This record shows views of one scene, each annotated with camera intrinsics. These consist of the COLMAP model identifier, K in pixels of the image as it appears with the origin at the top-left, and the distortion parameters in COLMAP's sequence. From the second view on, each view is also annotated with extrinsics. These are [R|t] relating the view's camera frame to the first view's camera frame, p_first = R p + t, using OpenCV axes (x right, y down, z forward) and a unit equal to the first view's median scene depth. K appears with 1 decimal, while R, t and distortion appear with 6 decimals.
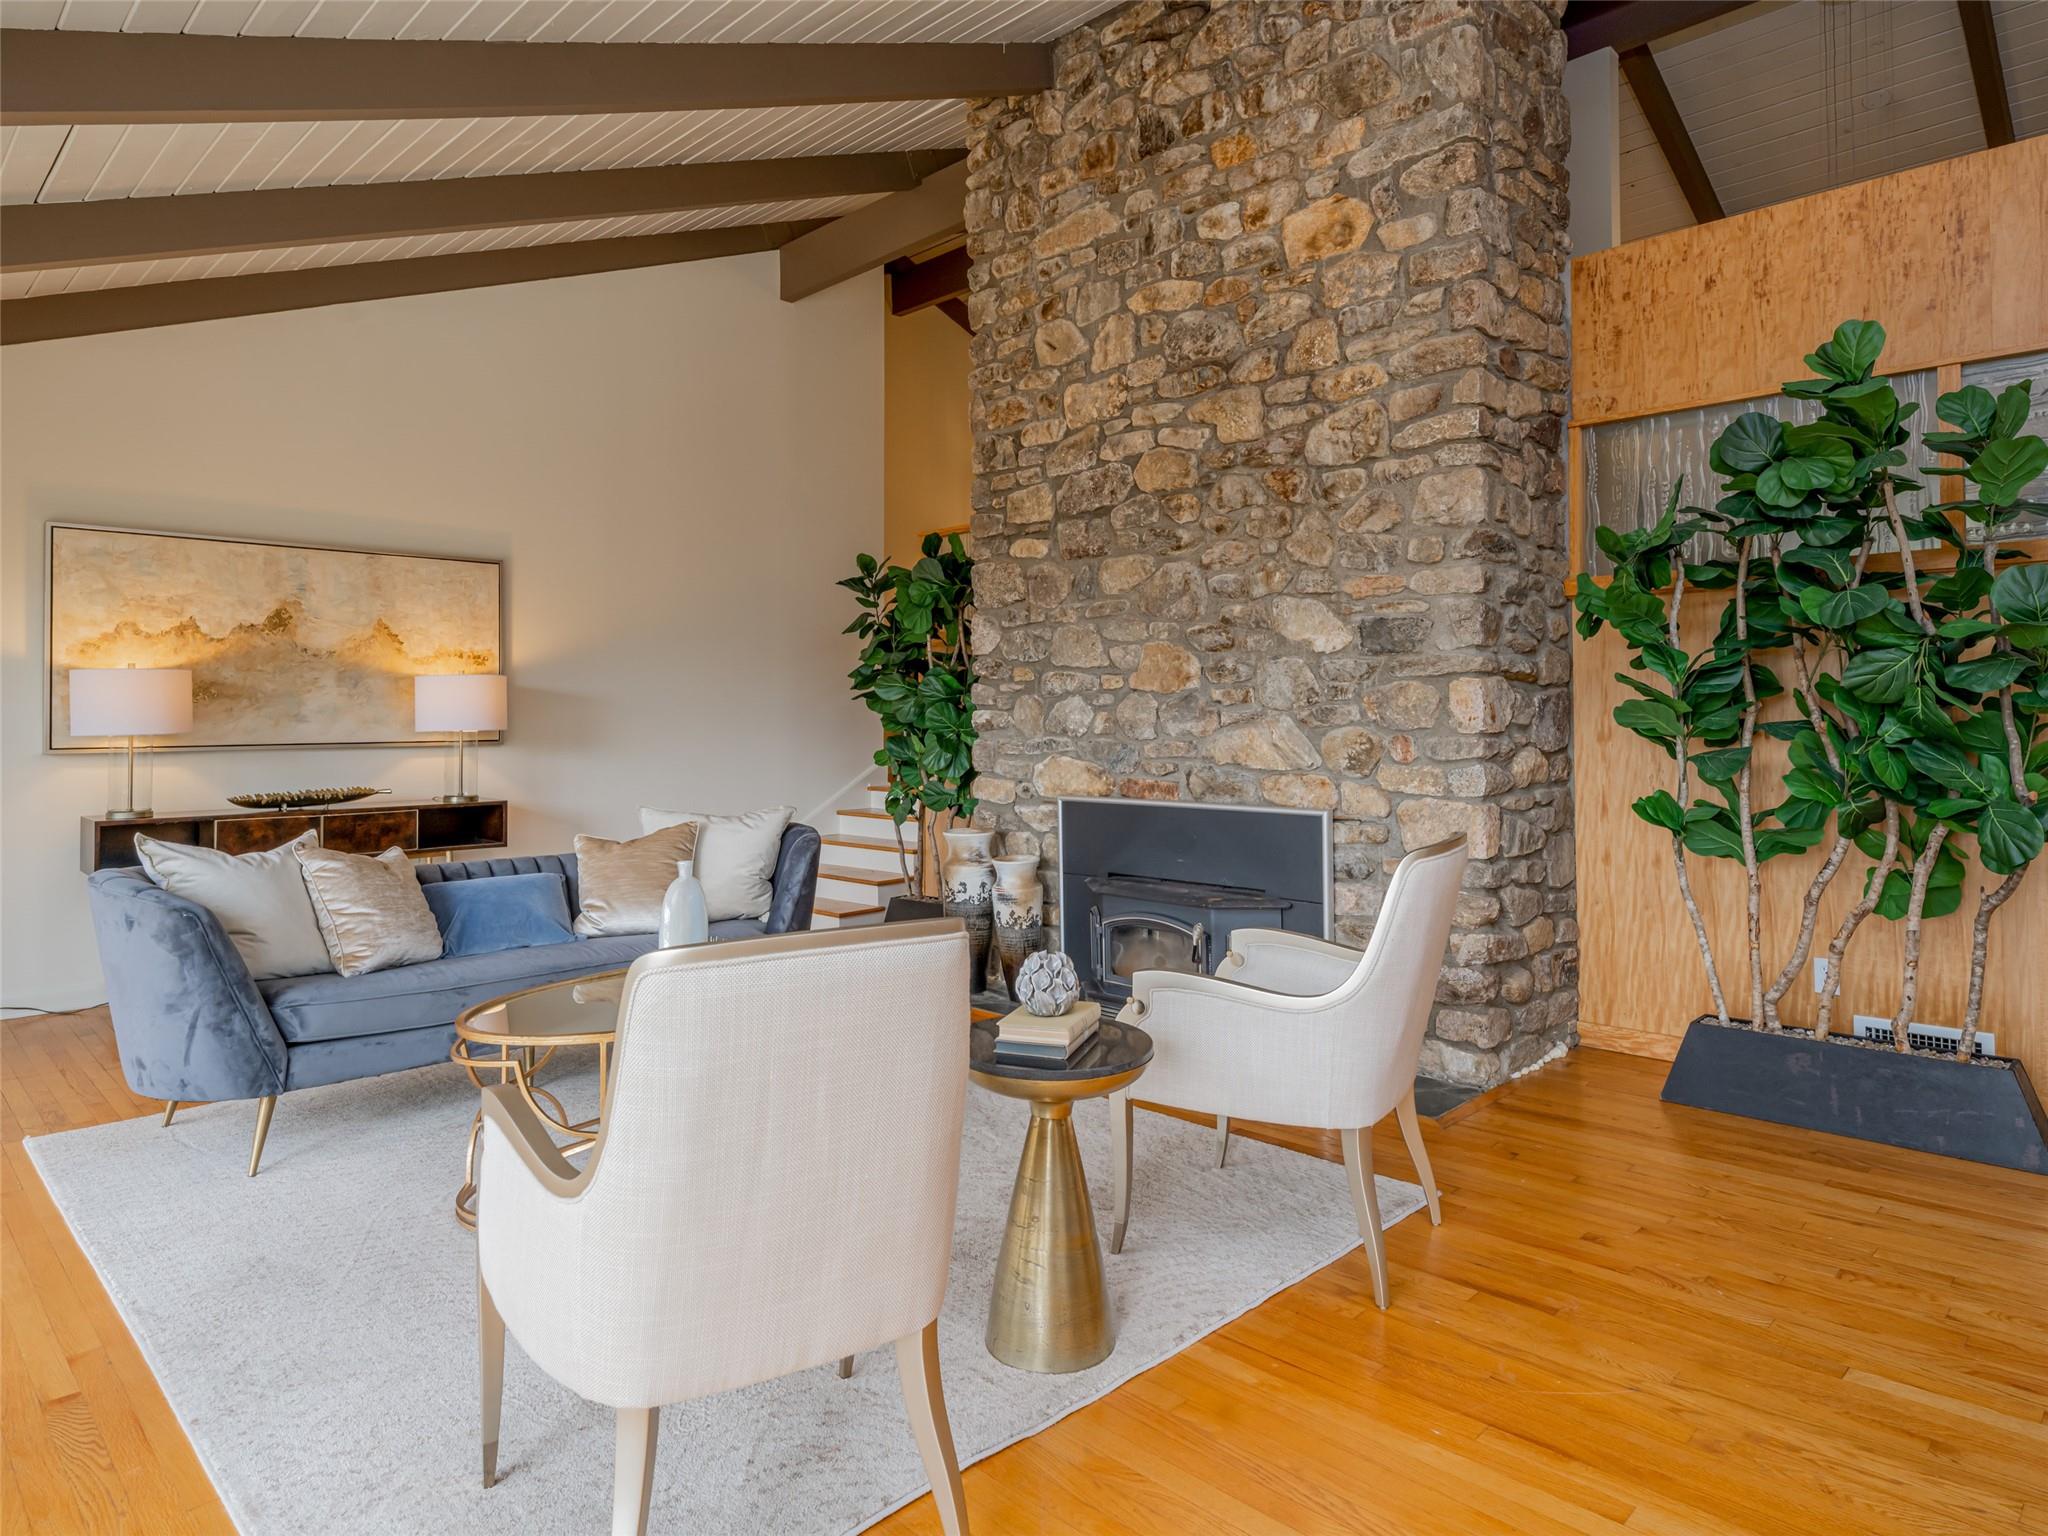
lens RADIAL K [[1204.2, 0, 1027.4], [0, 1204.2, 693.5], [0, 0, 1]] dist [-0.002172, 0.001604]
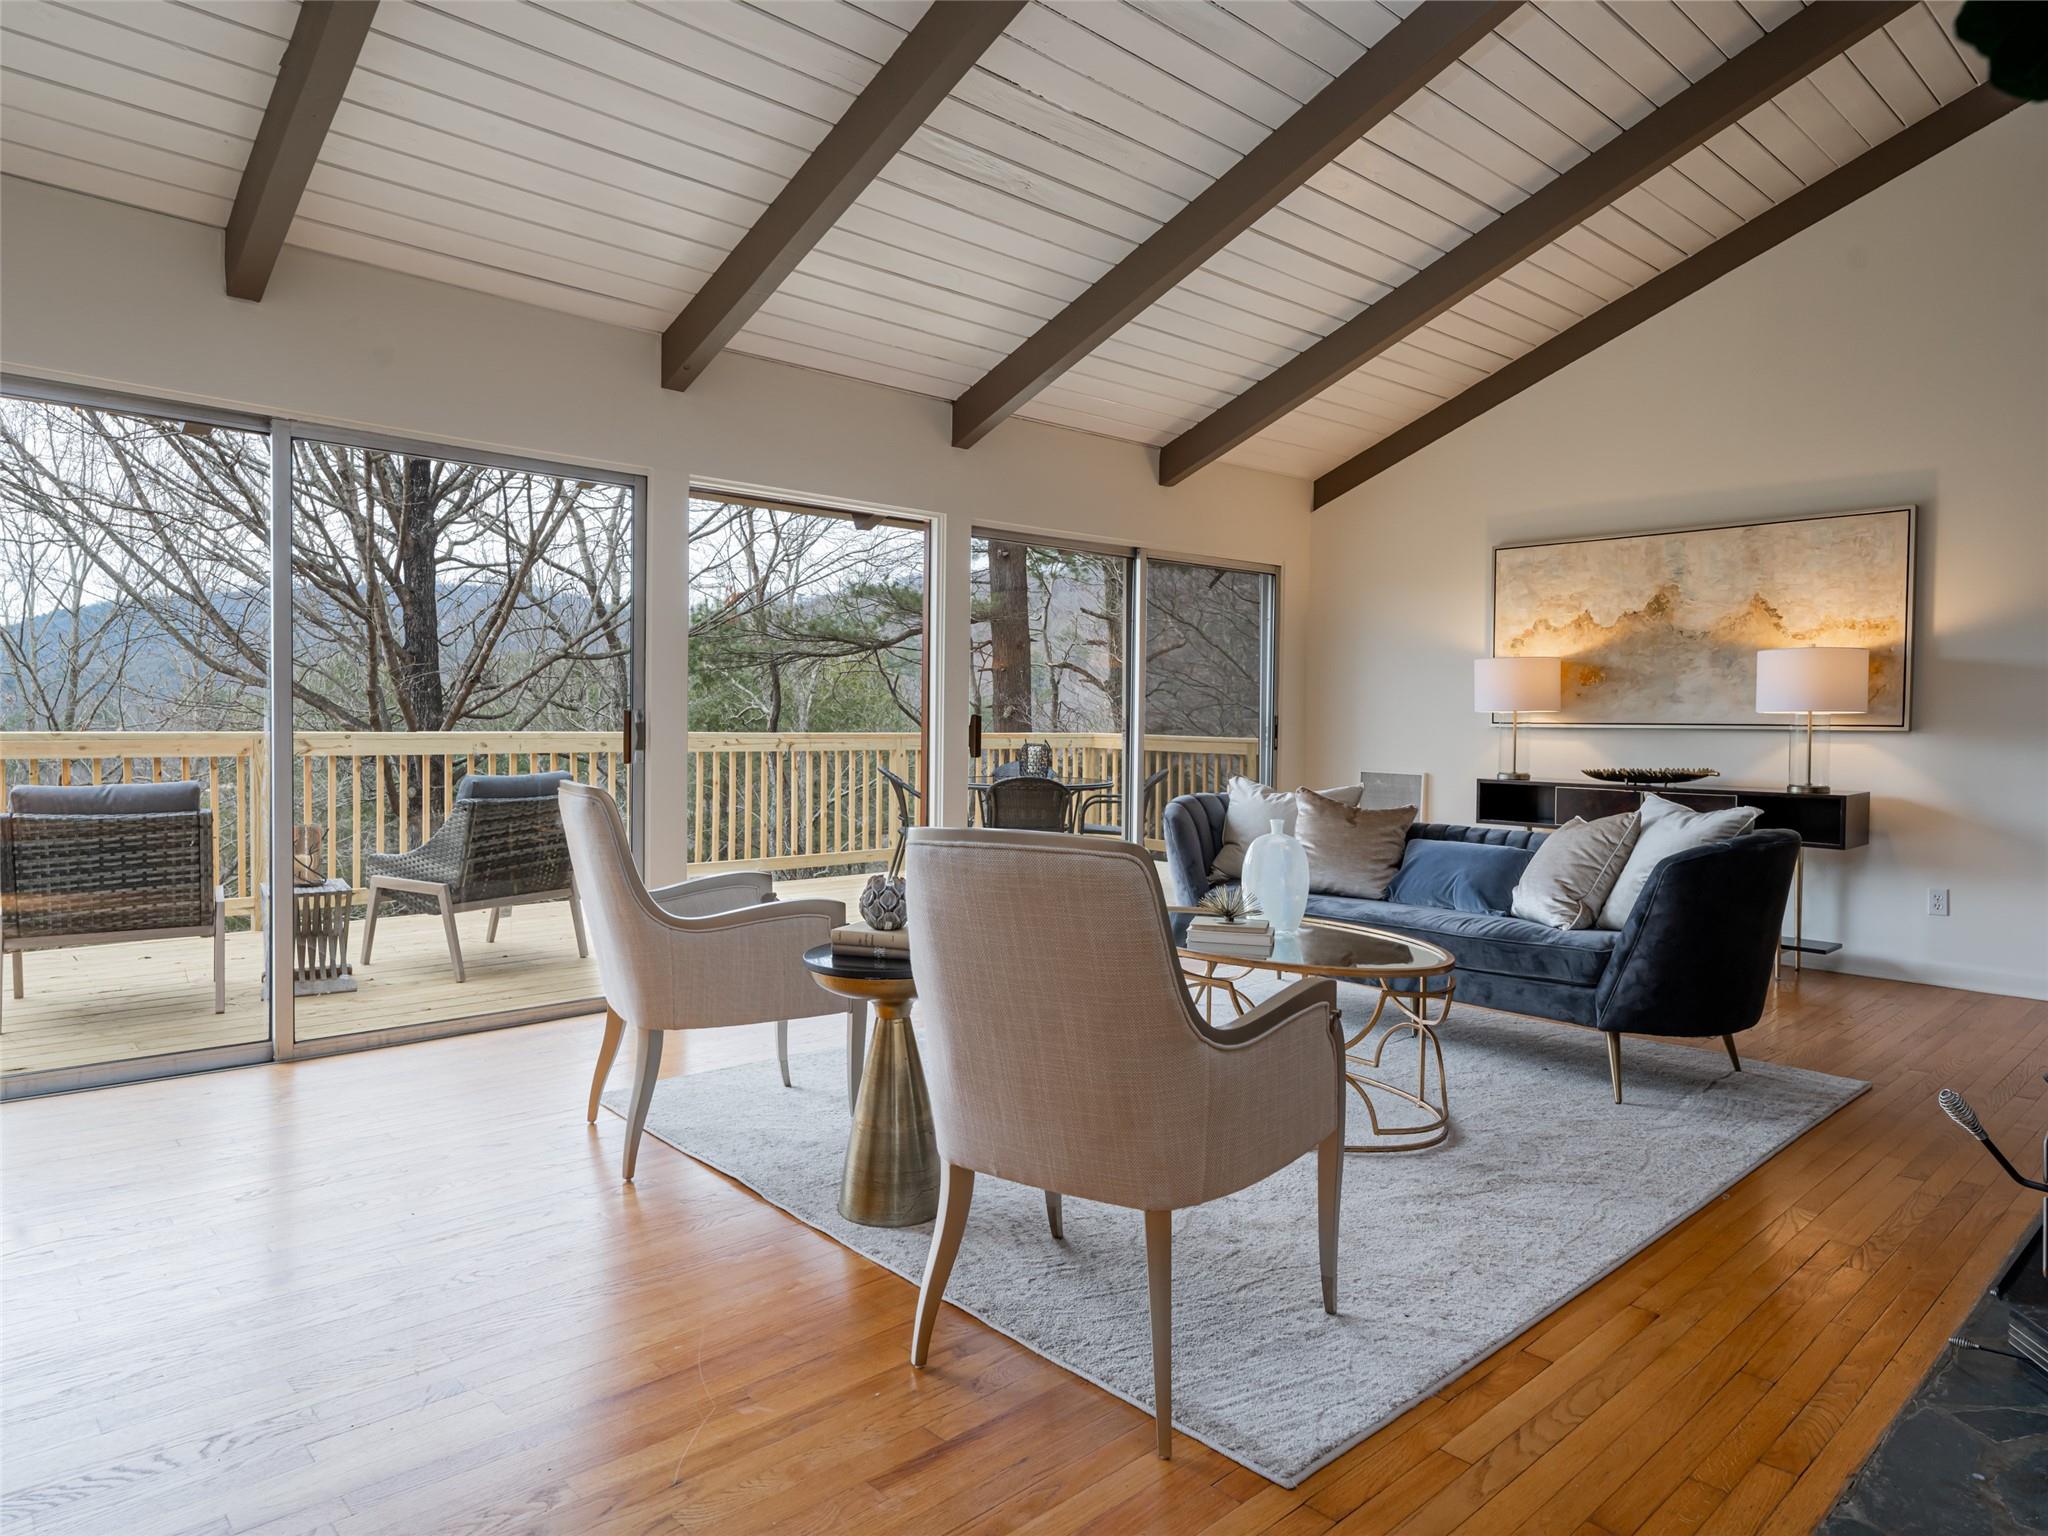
lens RADIAL K [[1270.4, 0, 1022.9], [0, 1270.4, 757.9], [0, 0, 1]] dist [-0.002620, 0.003904]
pose [[-0.038567, 0.038769, -0.998504, 0.530089], [0.011946, 0.999194, 0.038334, 0.023605], [0.999185, -0.010450, -0.038999, 0.506502]]
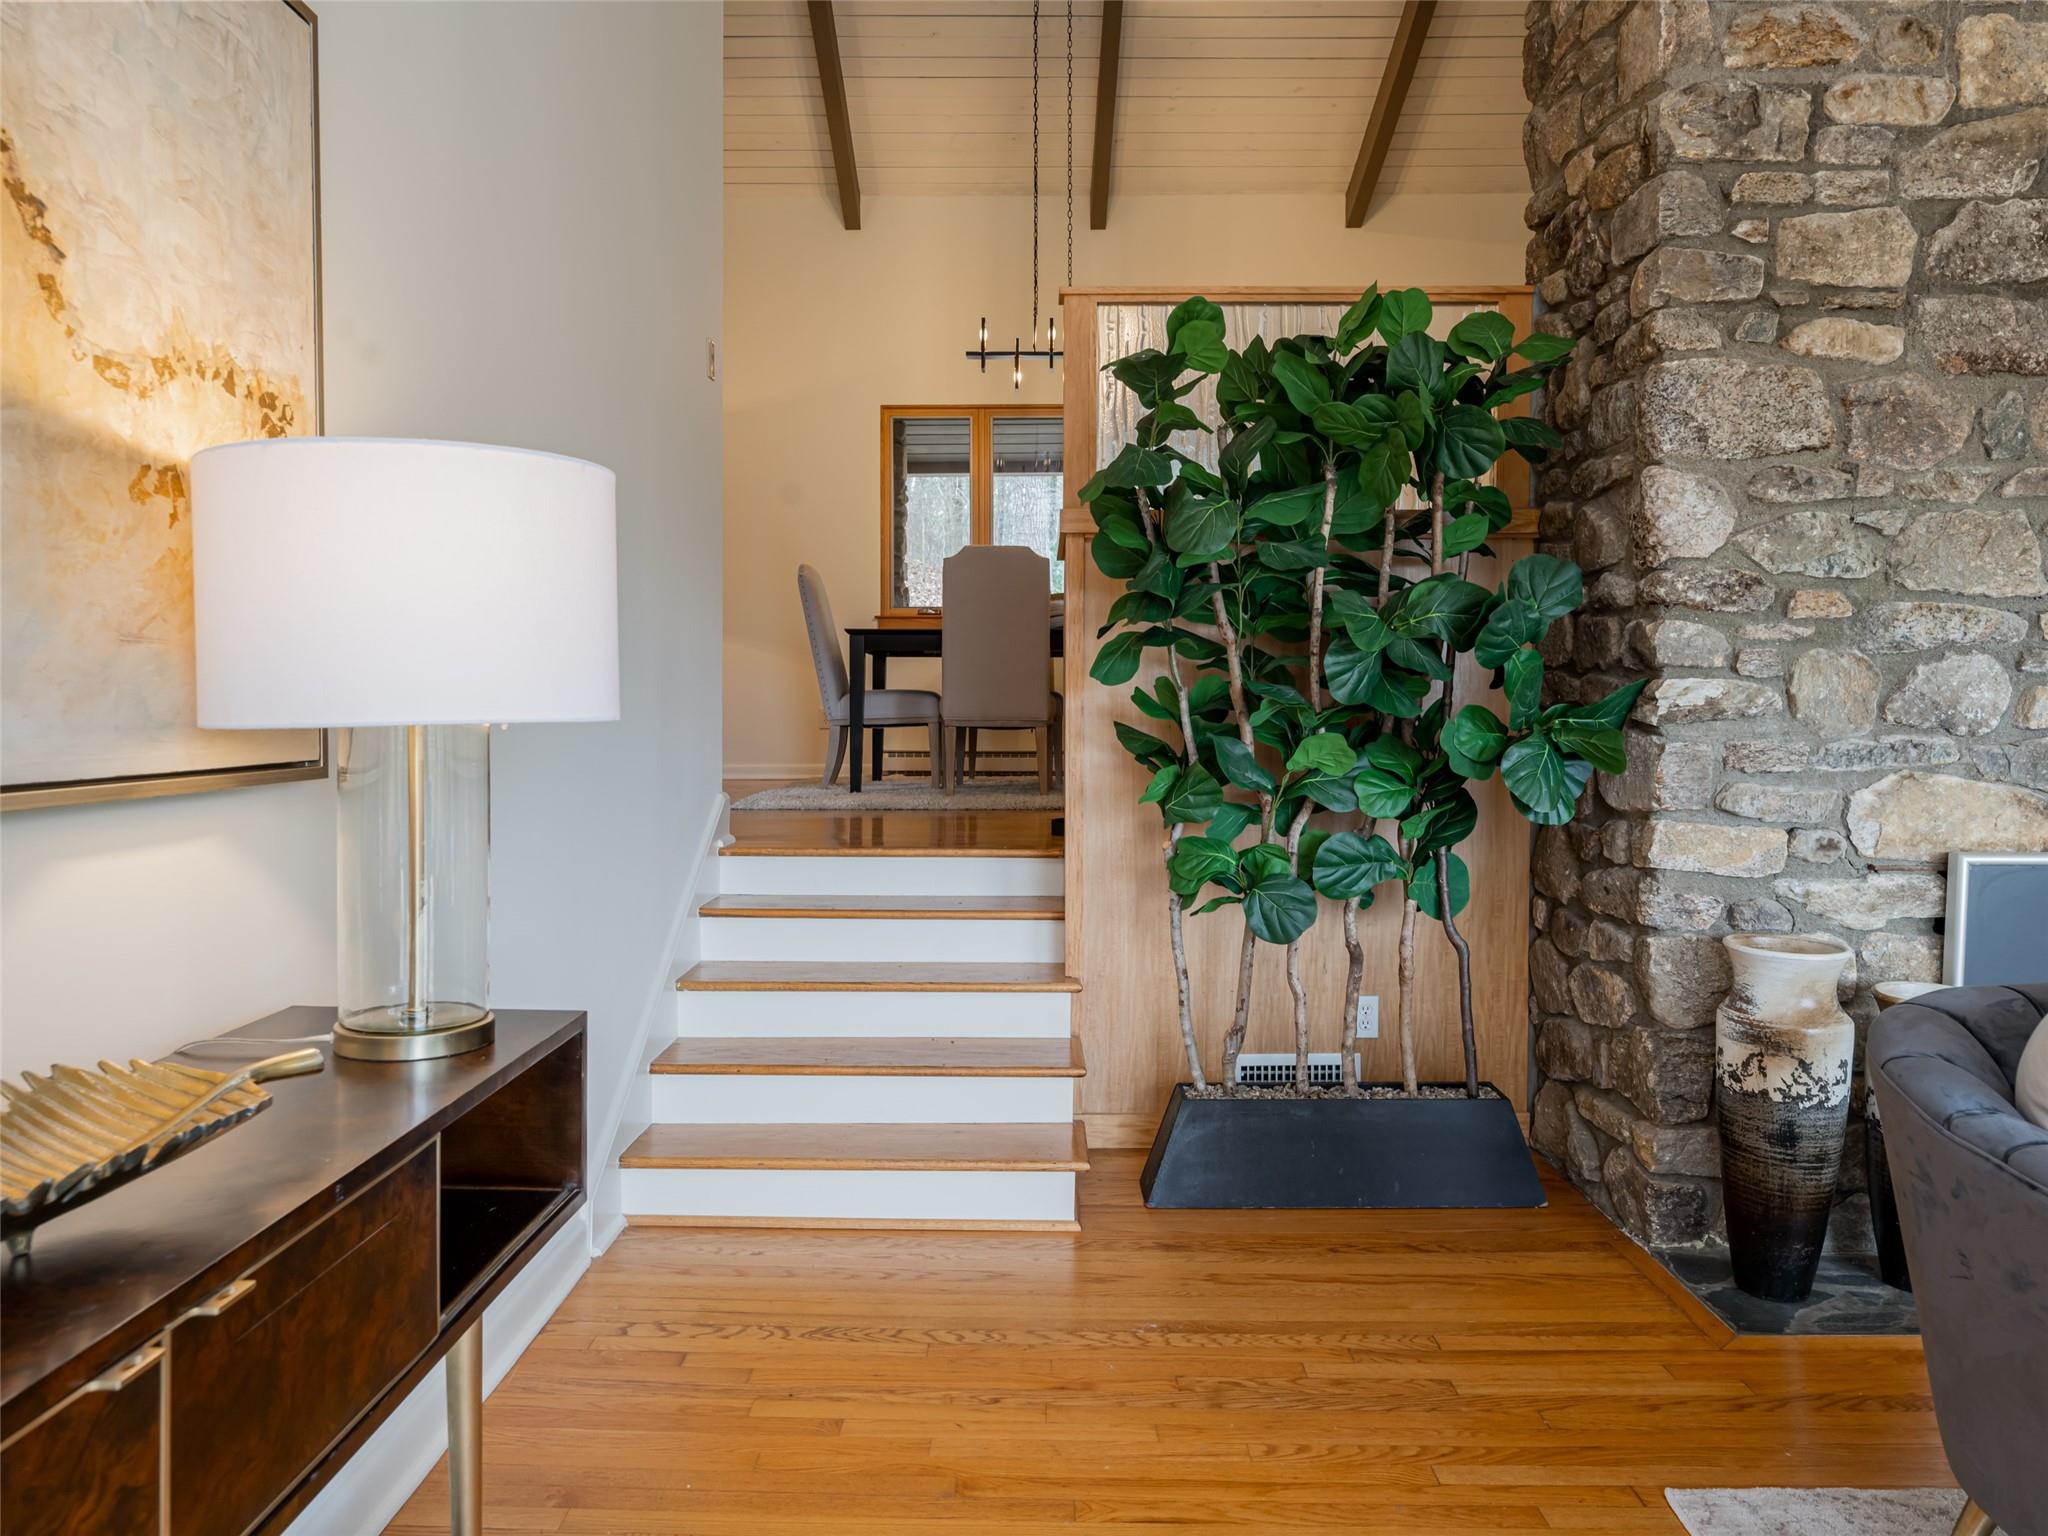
lens RADIAL K [[1442.9, 0, 1029.0], [0, 1442.9, 745.6], [0, 0, 1]] dist [-0.000527, -0.000862]
pose [[0.721098, -0.009360, 0.692769, -0.629080], [-0.021154, 0.999145, 0.035518, 0.026311], [-0.692510, -0.040267, 0.720284, 0.807900]]
